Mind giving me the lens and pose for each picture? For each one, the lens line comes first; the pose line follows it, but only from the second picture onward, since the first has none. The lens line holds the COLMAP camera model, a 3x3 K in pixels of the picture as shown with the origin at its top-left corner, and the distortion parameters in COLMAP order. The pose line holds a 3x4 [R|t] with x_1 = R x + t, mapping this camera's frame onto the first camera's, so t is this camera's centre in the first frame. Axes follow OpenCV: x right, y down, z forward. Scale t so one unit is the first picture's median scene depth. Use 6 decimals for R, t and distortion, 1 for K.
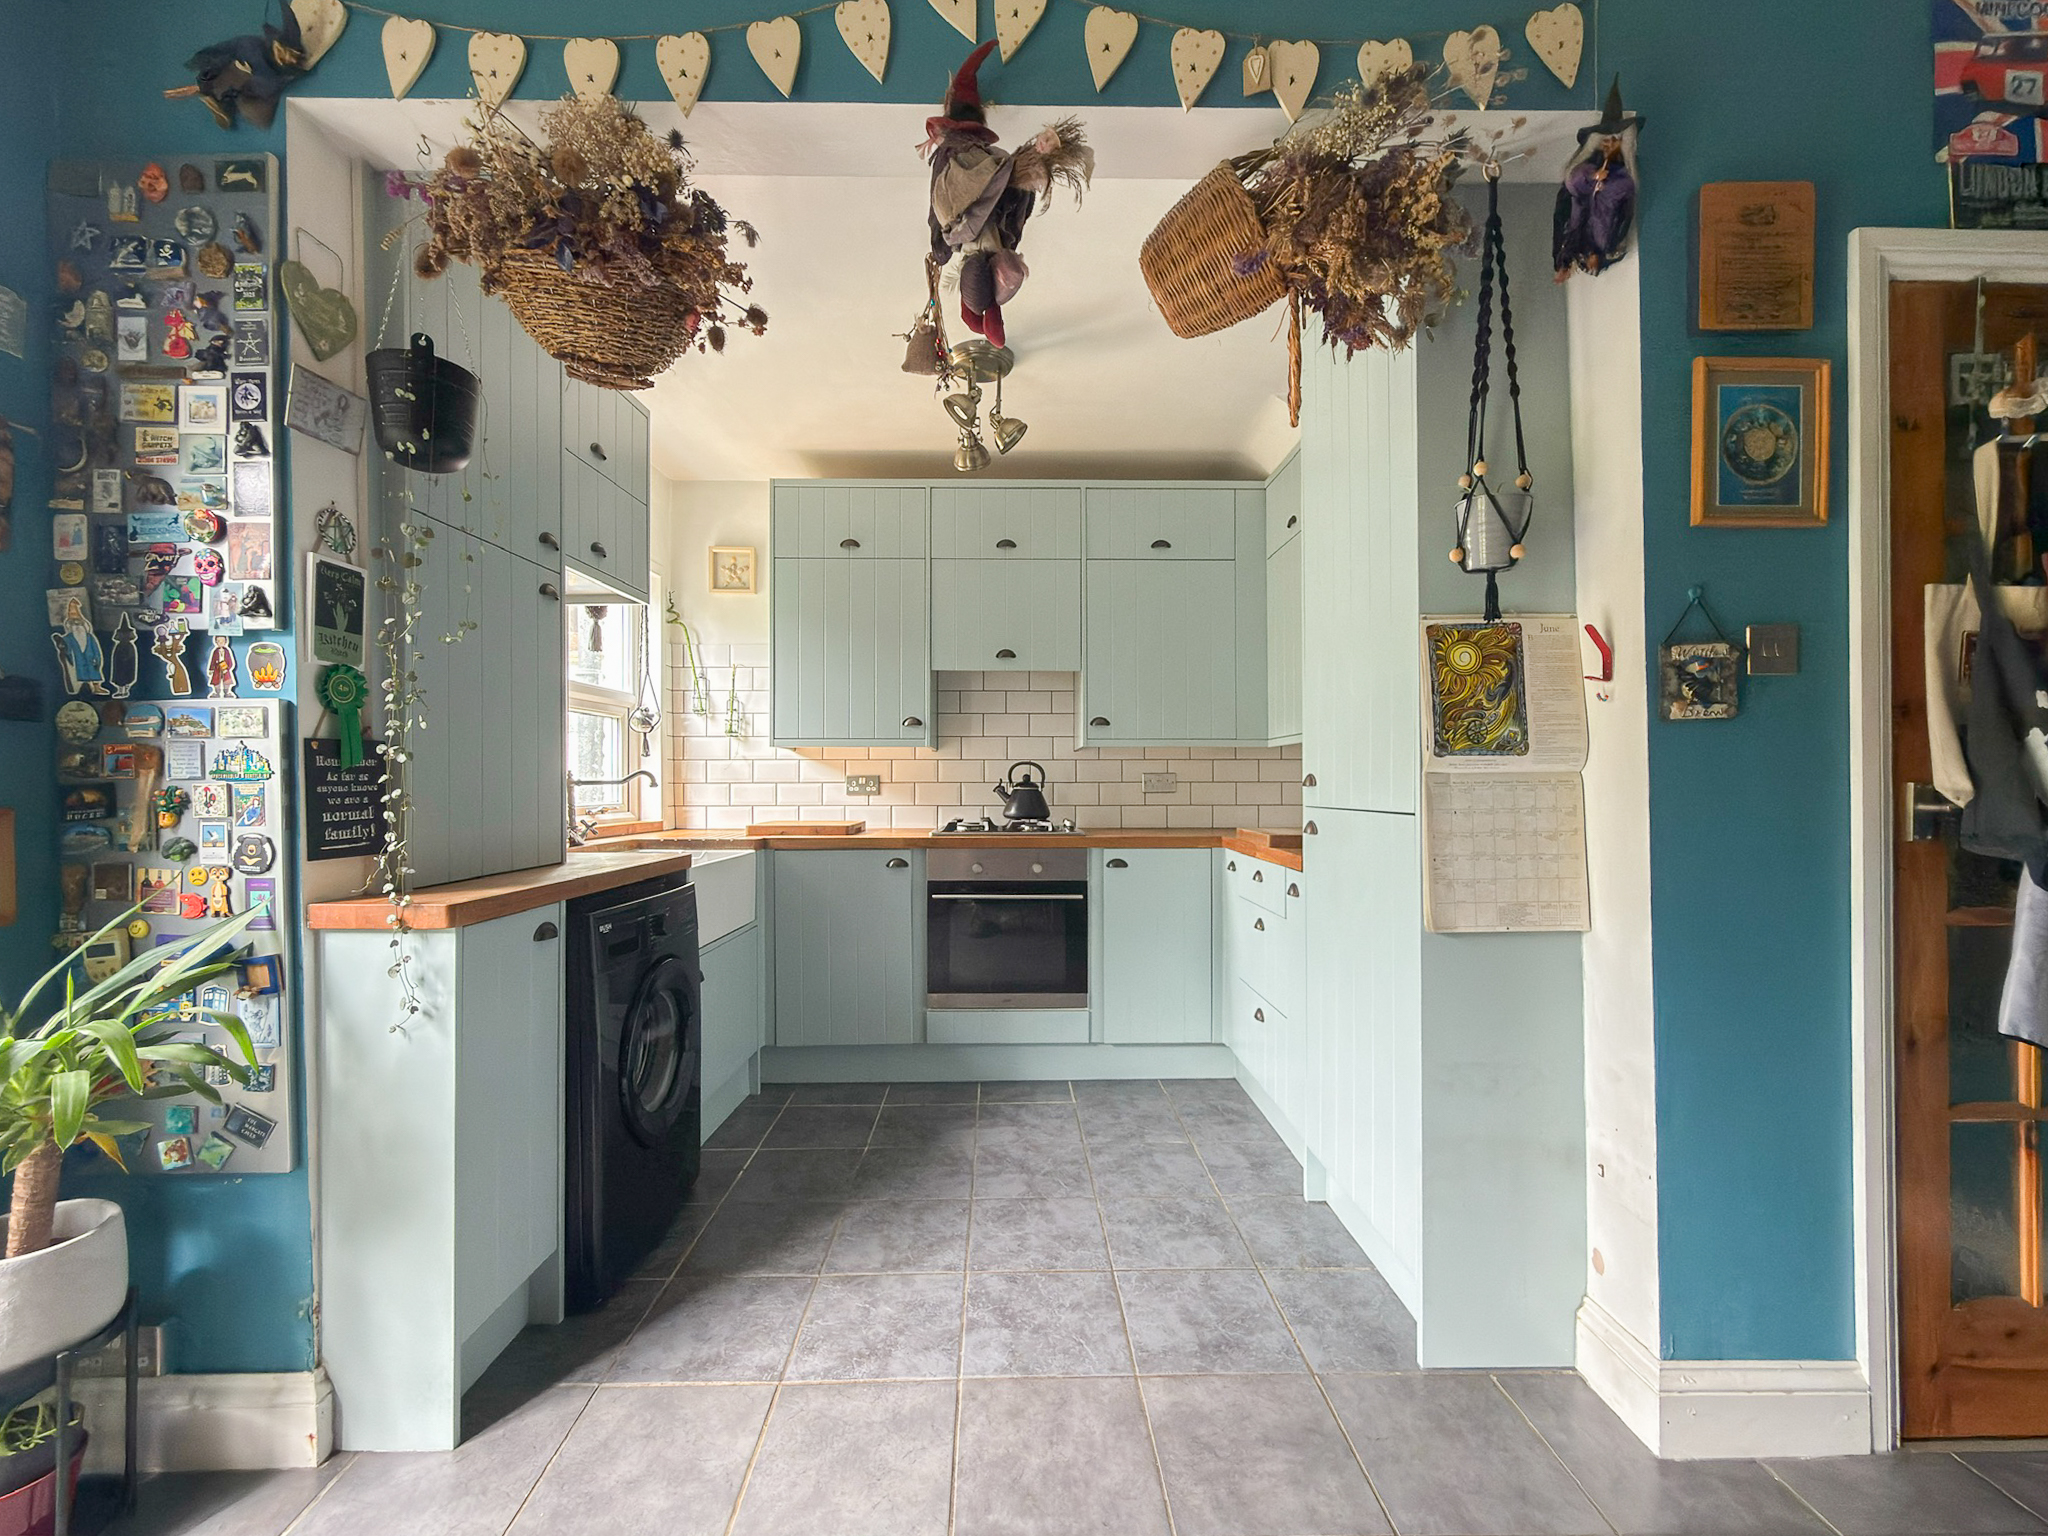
lens RADIAL K [[826.4, 0, 1007.3], [0, 826.4, 778.0], [0, 0, 1]] dist [-0.003719, 0.000384]
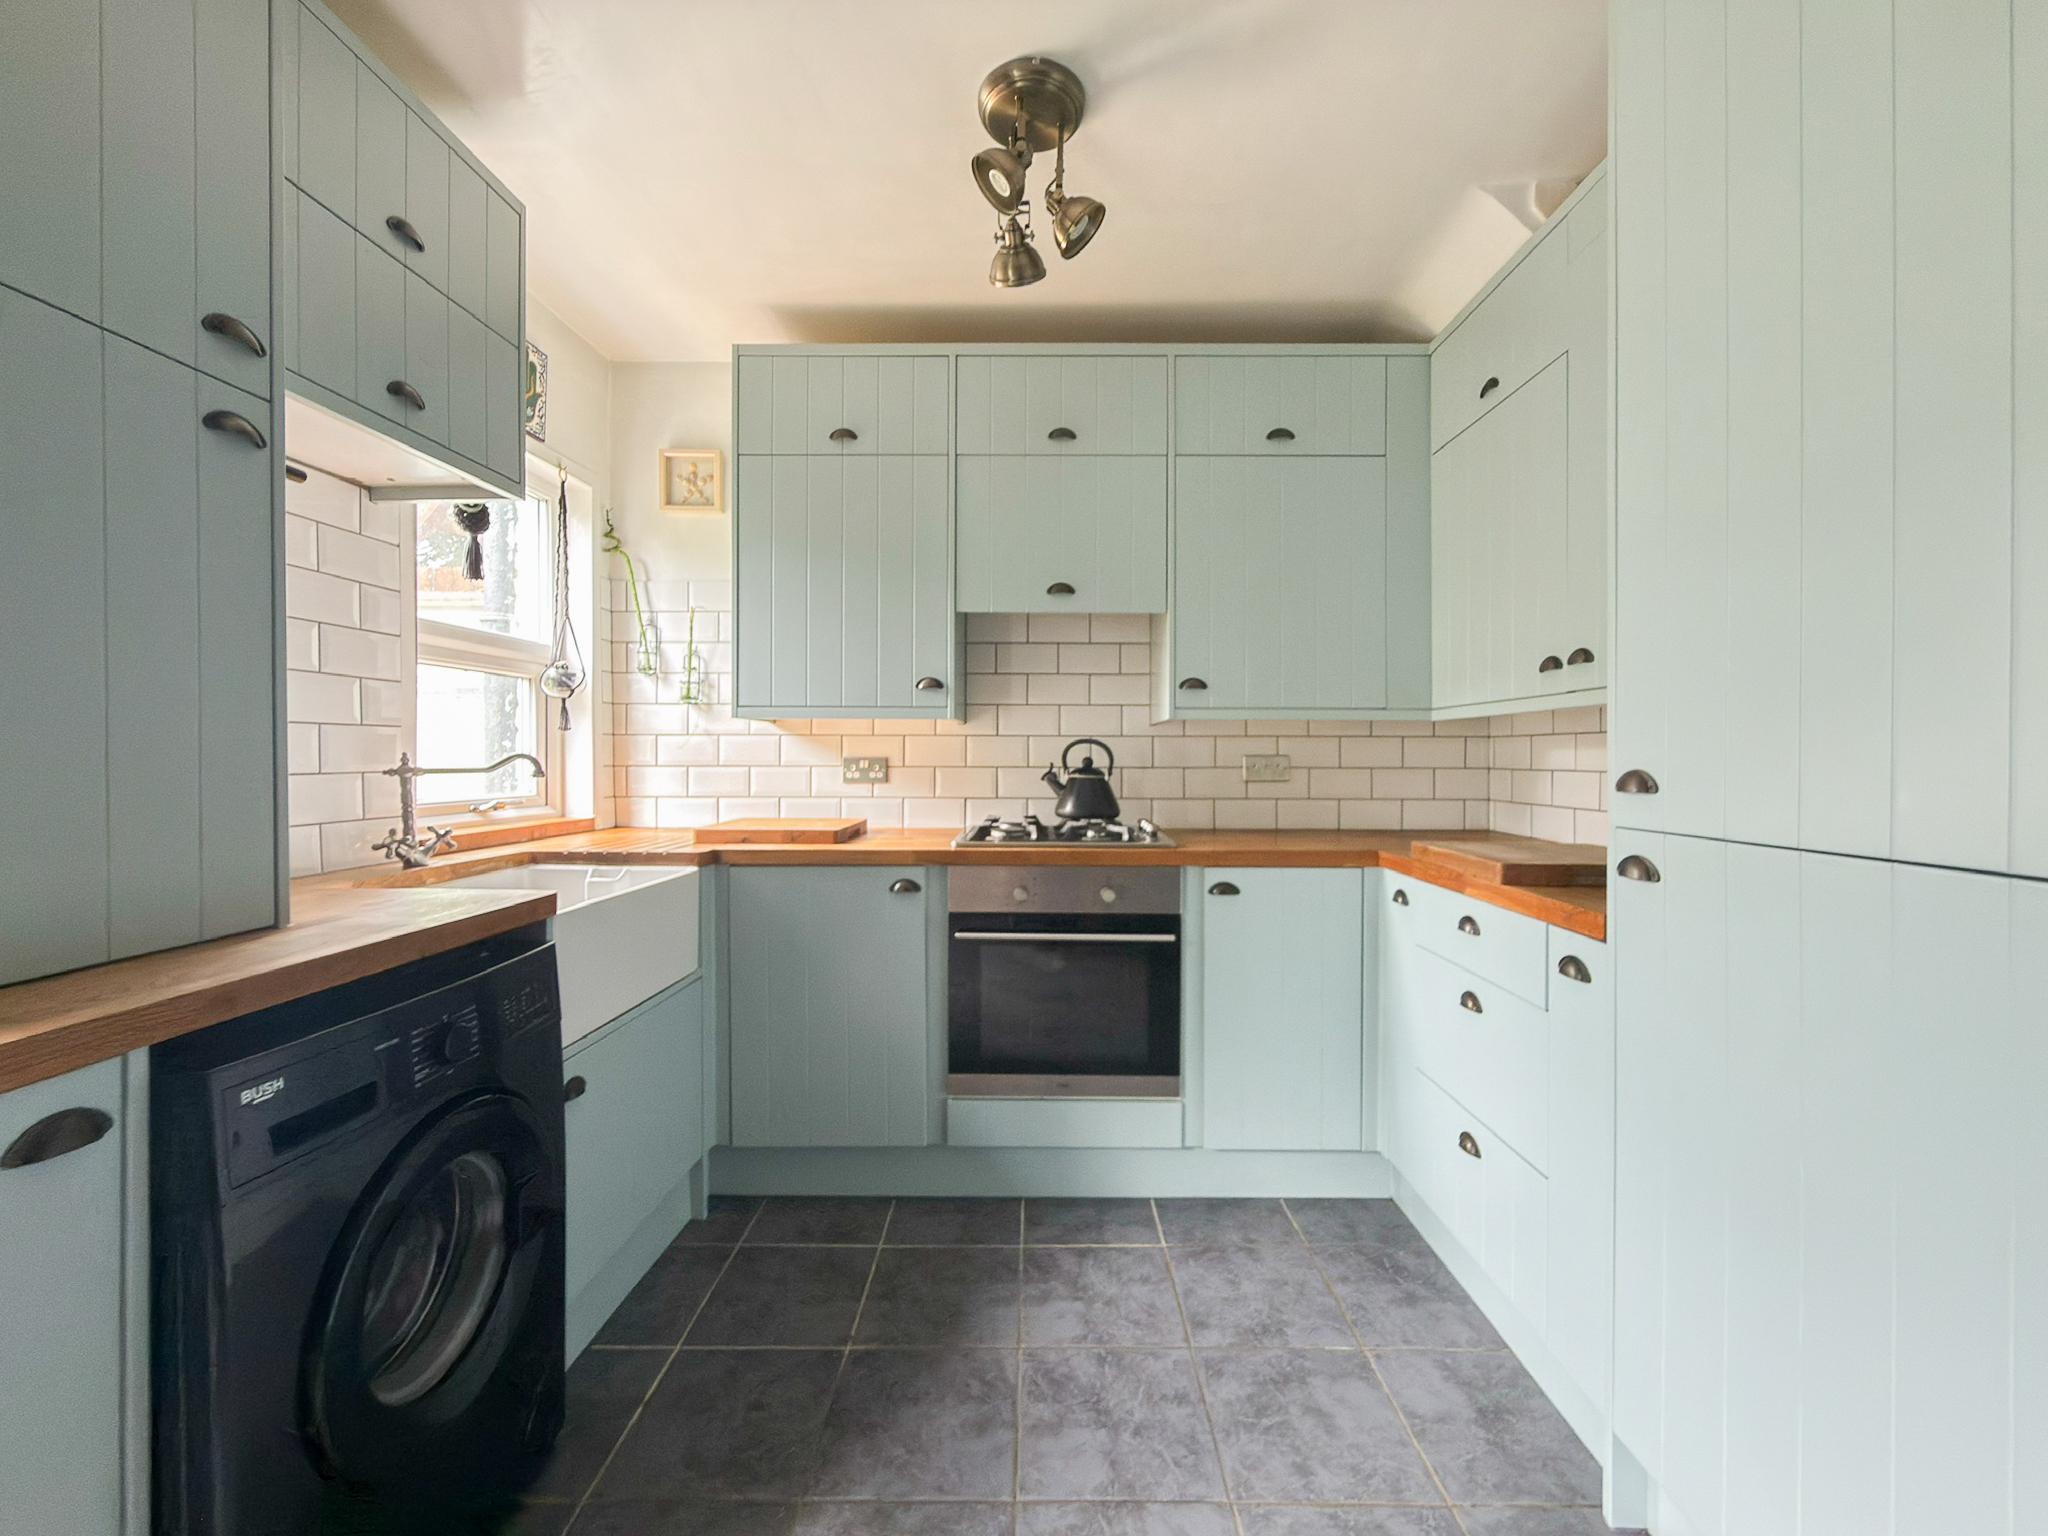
lens RADIAL K [[826.4, 0, 1024.6], [0, 826.4, 758.8], [0, 0, 1]] dist [-0.003719, 0.000384]
pose [[0.999785, 0.003468, -0.020442, -0.019200], [-0.003257, 0.999941, 0.010386, -0.011267], [0.020477, -0.010317, 0.999737, 0.308898]]
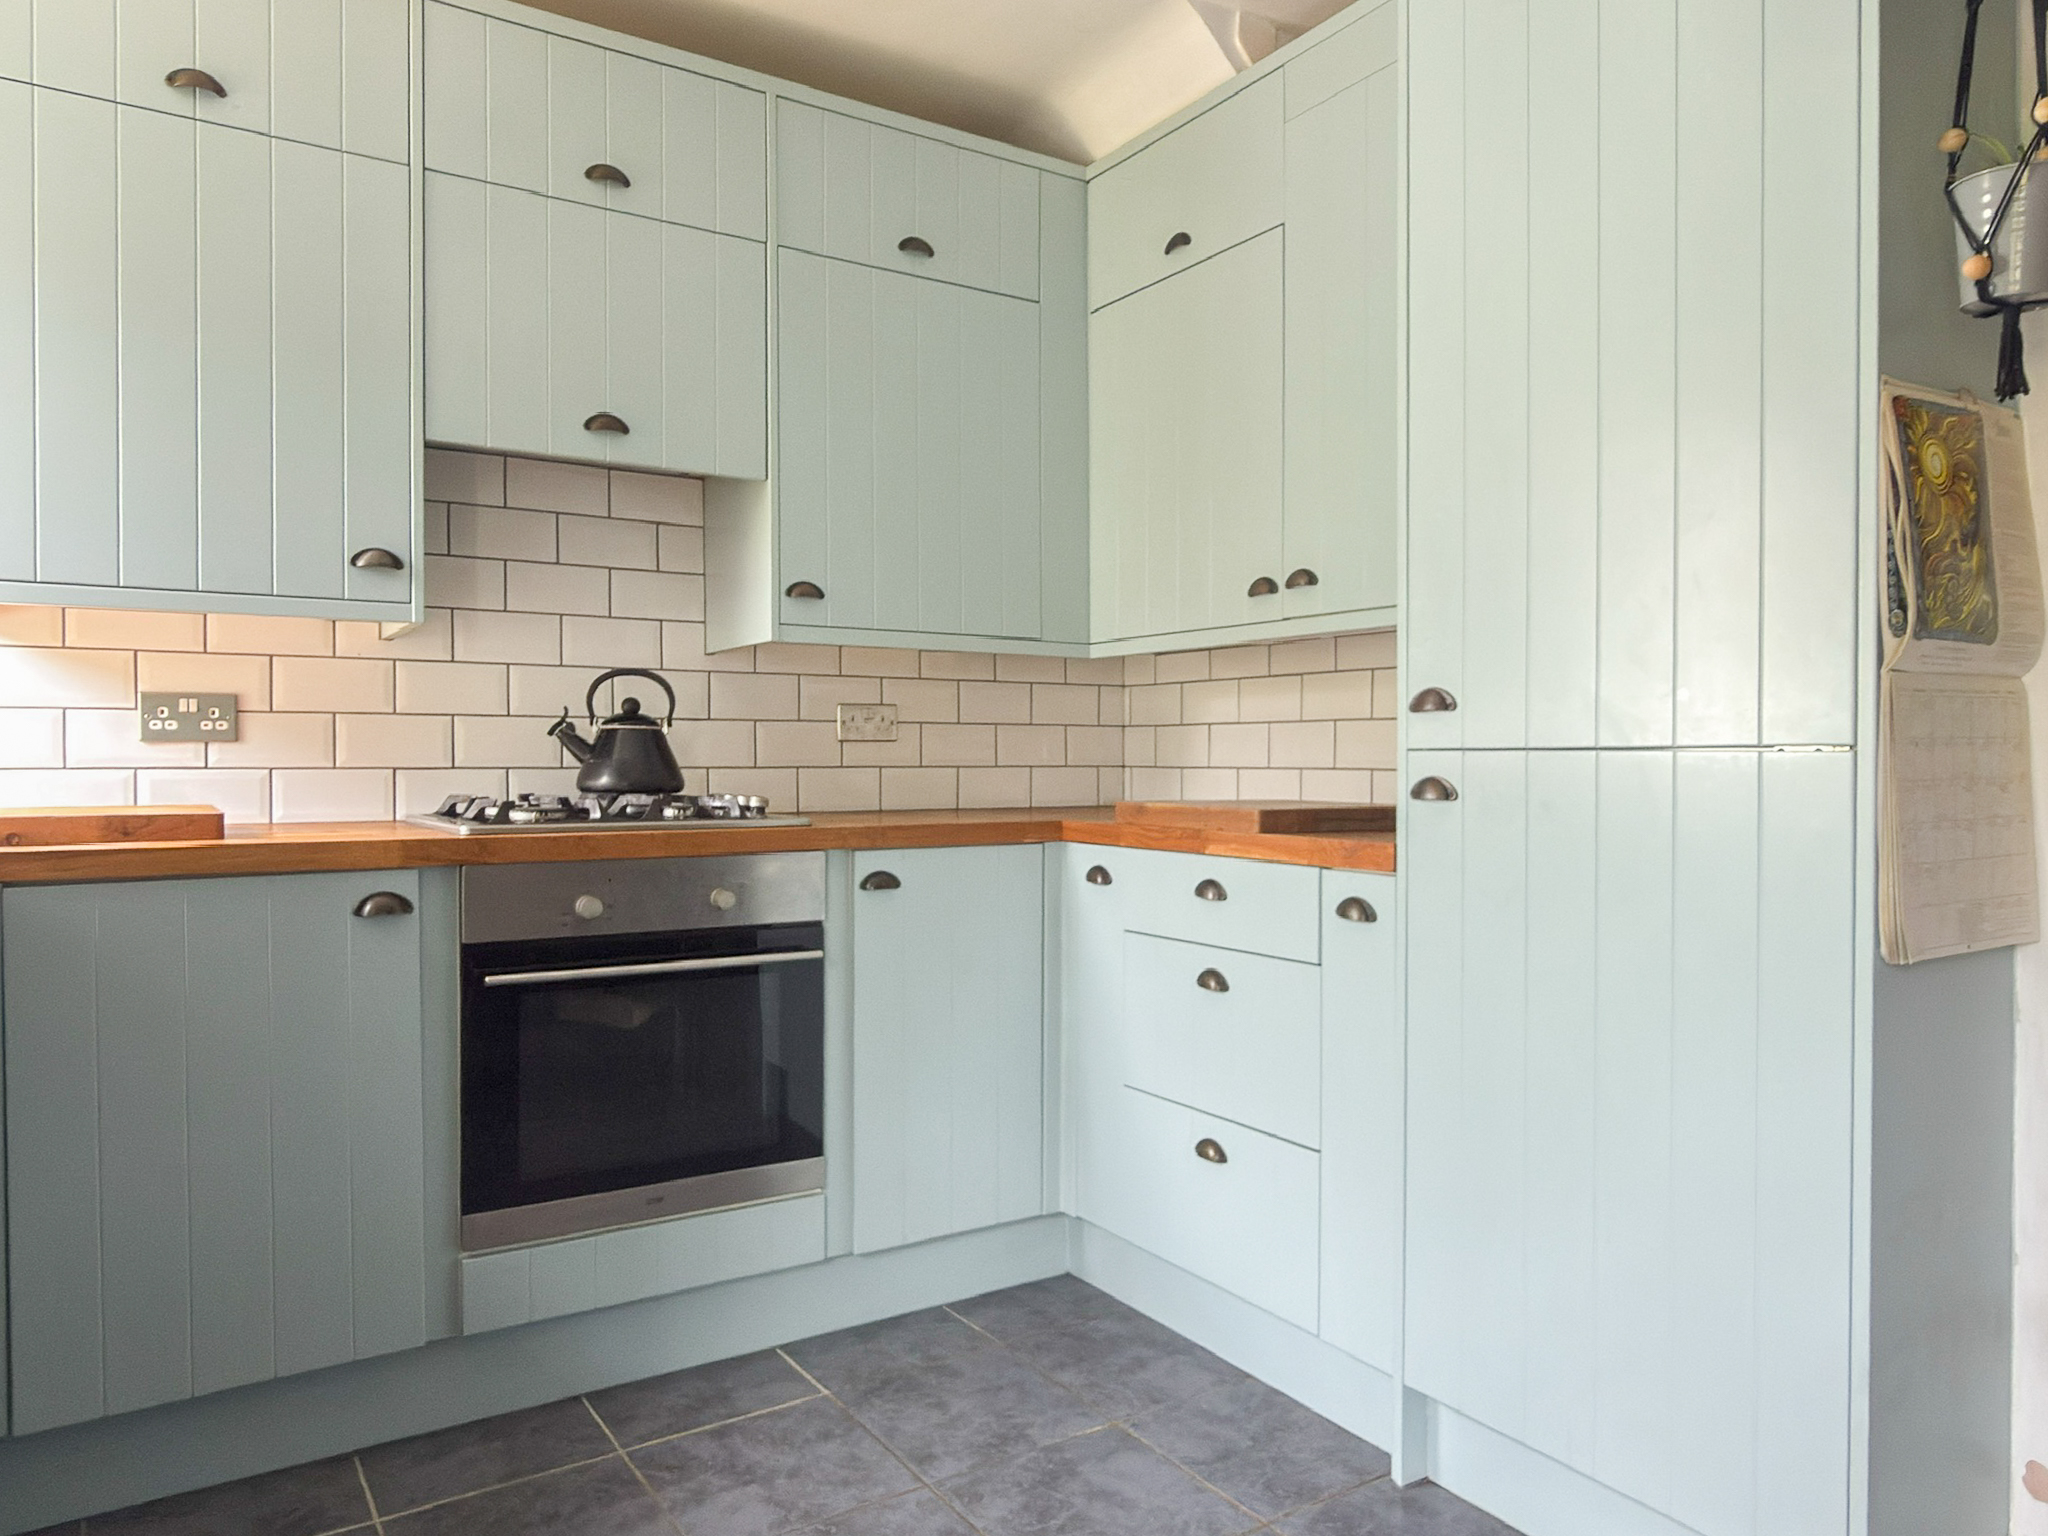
lens RADIAL K [[1380.1, 0, 1014.3], [0, 1380.1, 773.2], [0, 0, 1]] dist [-0.003965, -0.001807]
pose [[0.846121, -0.003388, 0.532980, -0.229772], [-0.007500, 0.999805, 0.018263, 0.024741], [-0.532938, -0.019450, 0.845931, 0.273252]]
